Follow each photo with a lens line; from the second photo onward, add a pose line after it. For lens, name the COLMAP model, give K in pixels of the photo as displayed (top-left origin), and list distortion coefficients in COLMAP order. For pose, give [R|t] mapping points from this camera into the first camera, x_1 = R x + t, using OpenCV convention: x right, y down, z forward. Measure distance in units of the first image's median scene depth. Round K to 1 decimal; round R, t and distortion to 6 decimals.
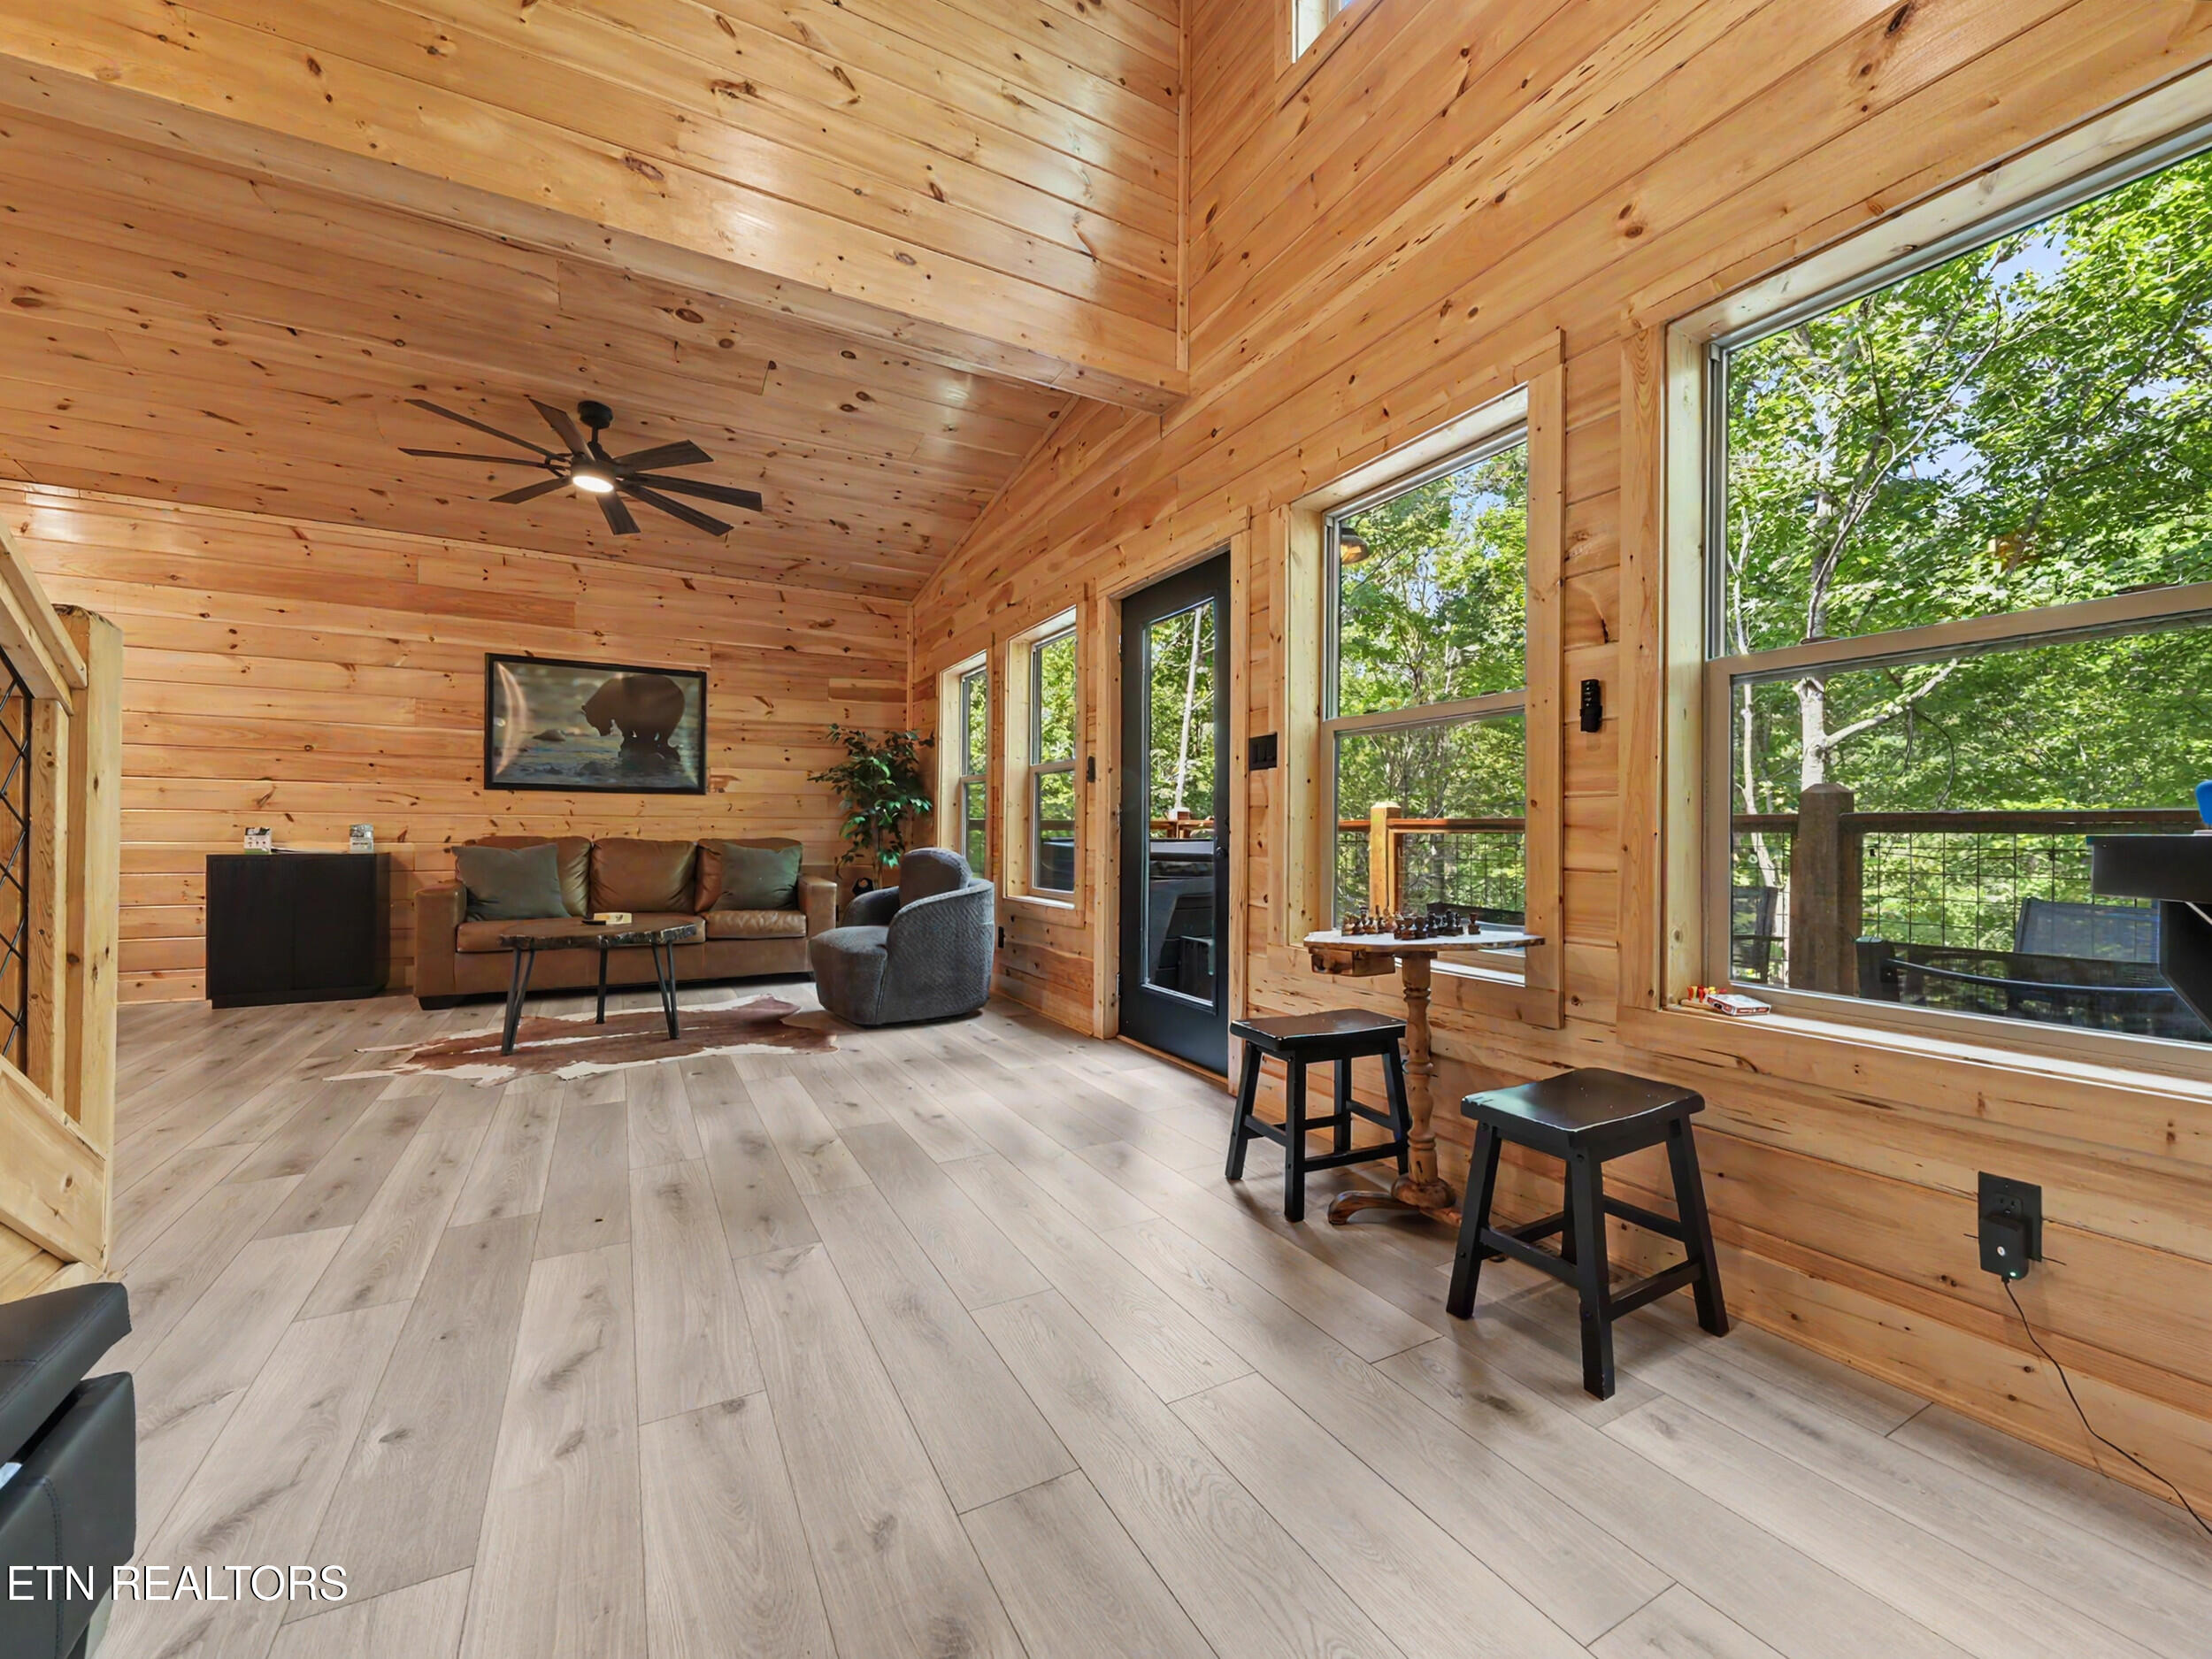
lens RADIAL K [[891.8, 0, 1094.6], [0, 891.8, 821.2], [0, 0, 1]] dist [0.006924, -0.003589]
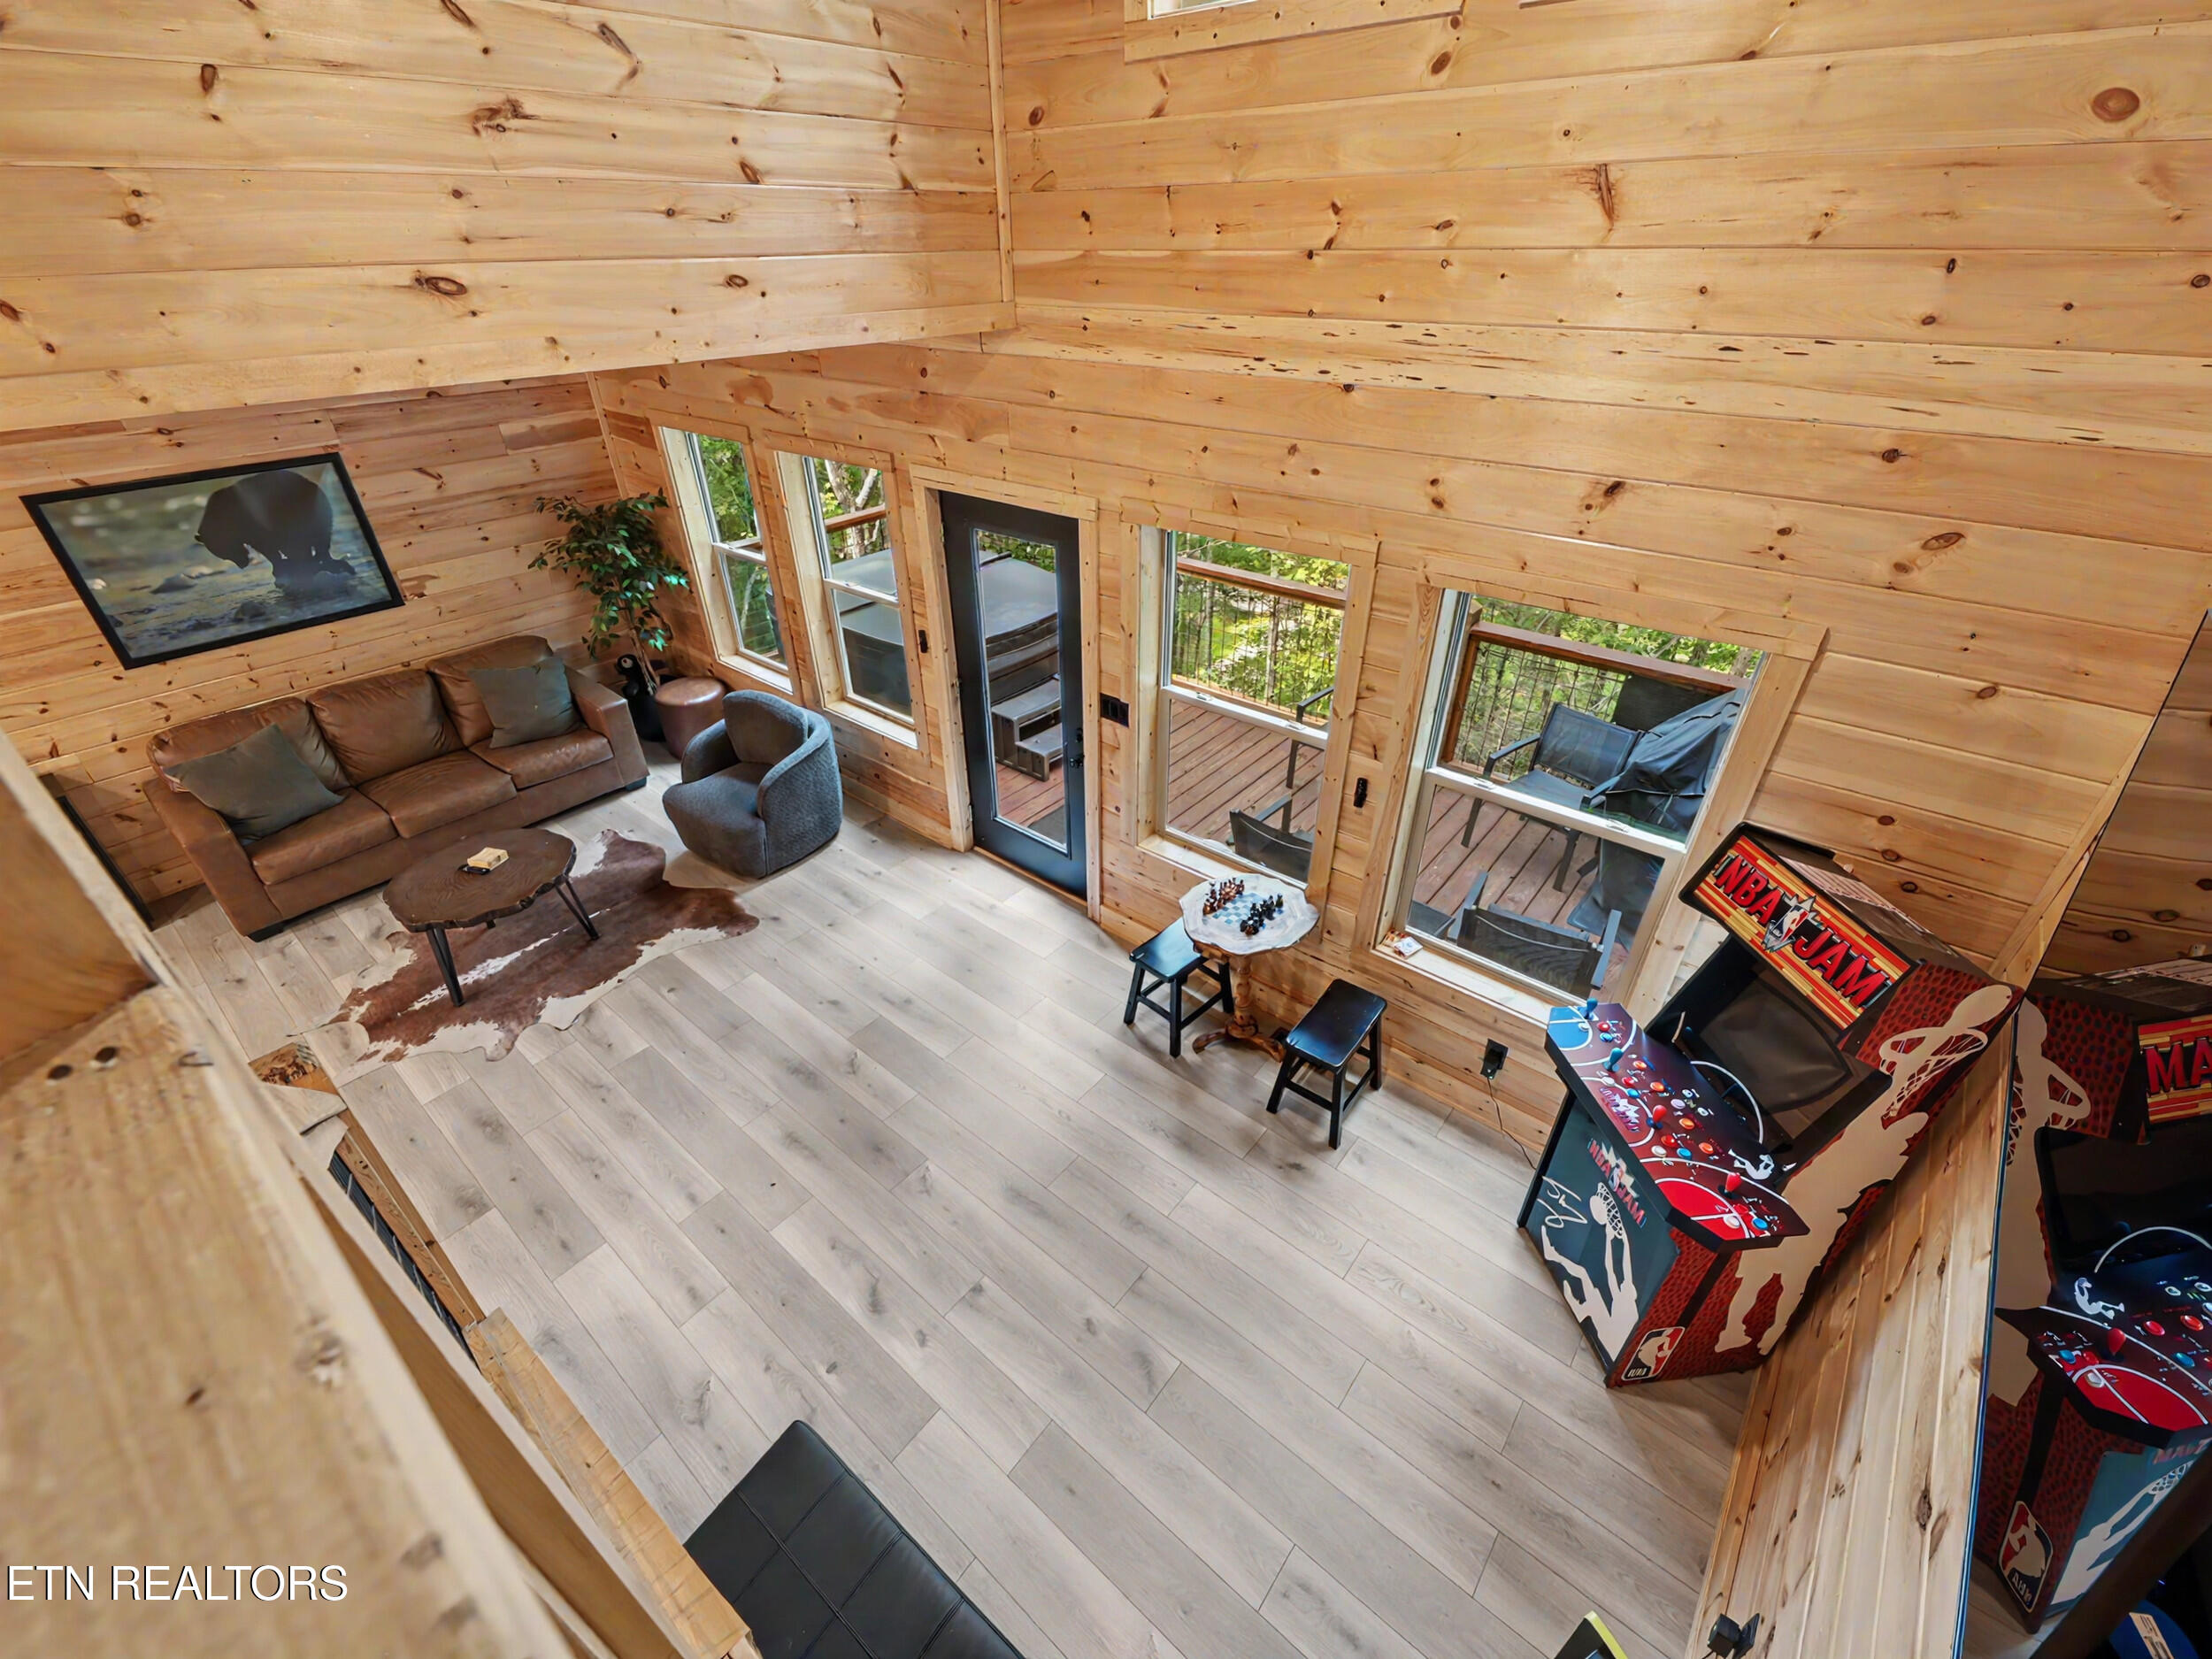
lens RADIAL K [[939.4, 0, 1100.8], [0, 939.4, 835.1], [0, 0, 1]] dist [0.005387, -0.001755]
pose [[0.928958, -0.215651, 0.300884, -0.269290], [0.013045, 0.831359, 0.555582, -0.672413], [-0.369955, -0.512187, 0.775111, -0.118075]]
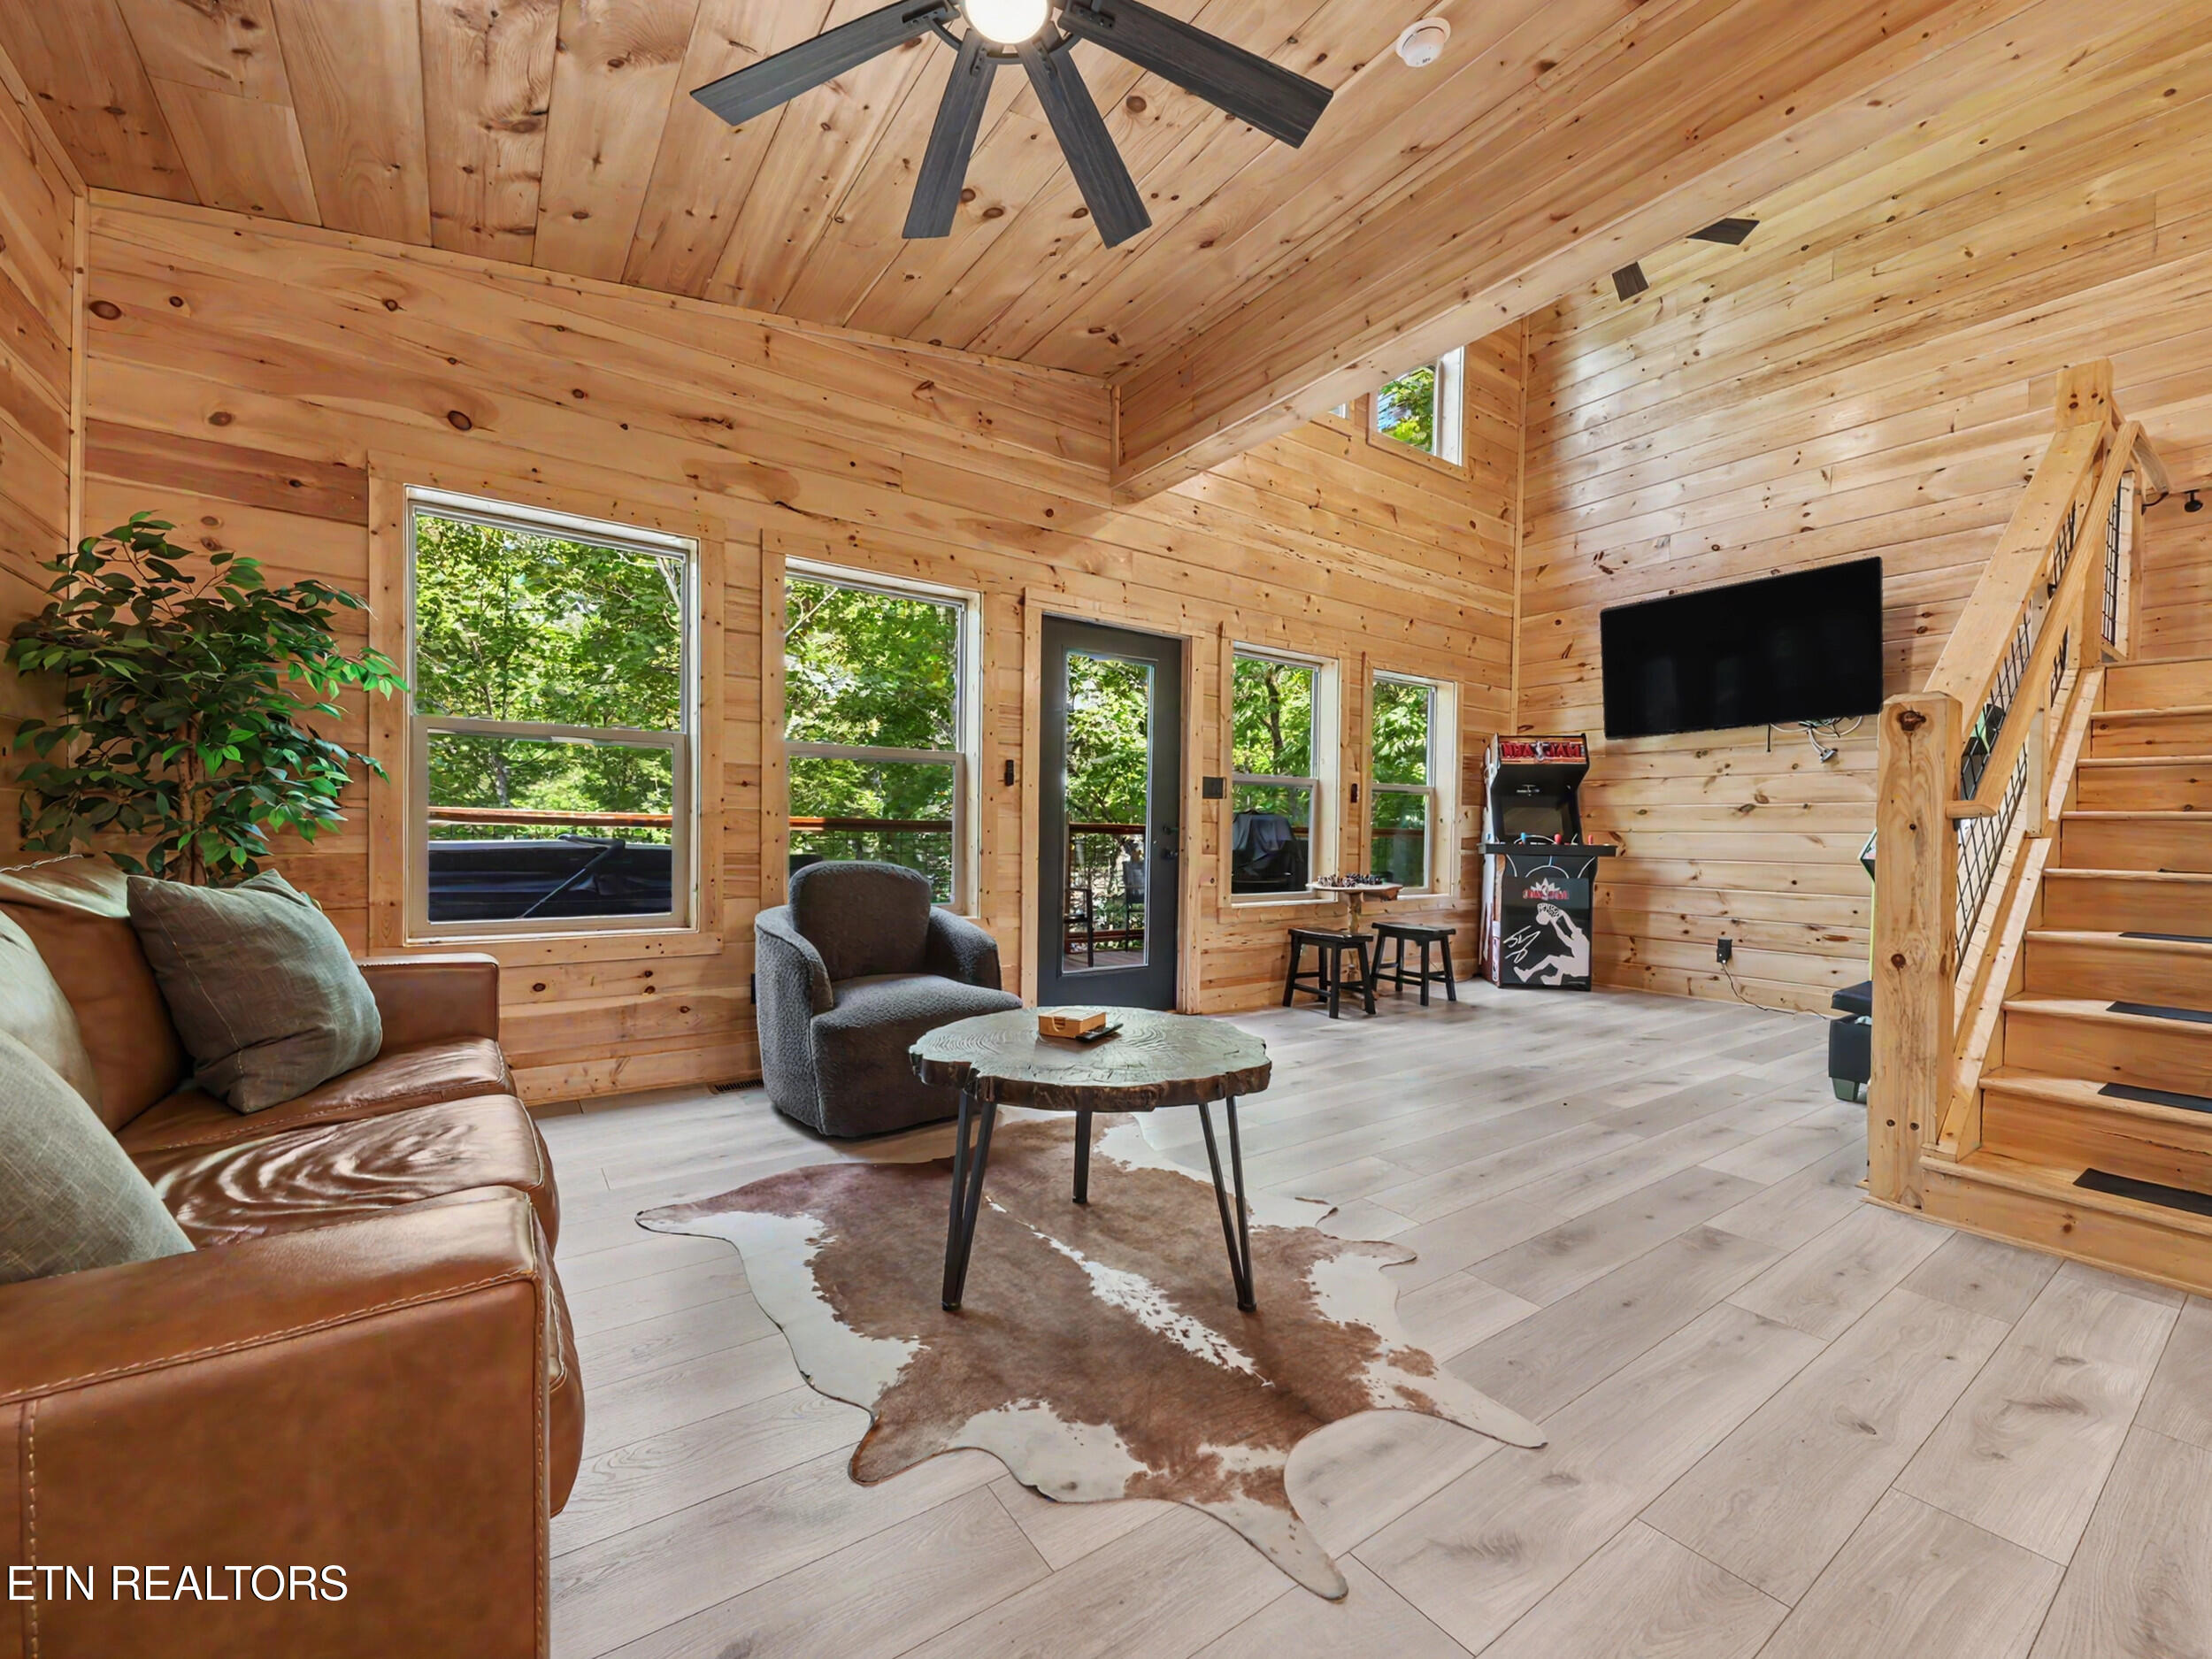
lens RADIAL K [[891.8, 0, 1098.7], [0, 891.8, 851.7], [0, 0, 1]] dist [0.006924, -0.003589]
pose [[-0.114985, -0.031838, 0.992857, -1.366094], [-0.033034, 0.999056, 0.028211, -0.000043], [-0.992818, -0.029555, -0.115928, 1.385203]]
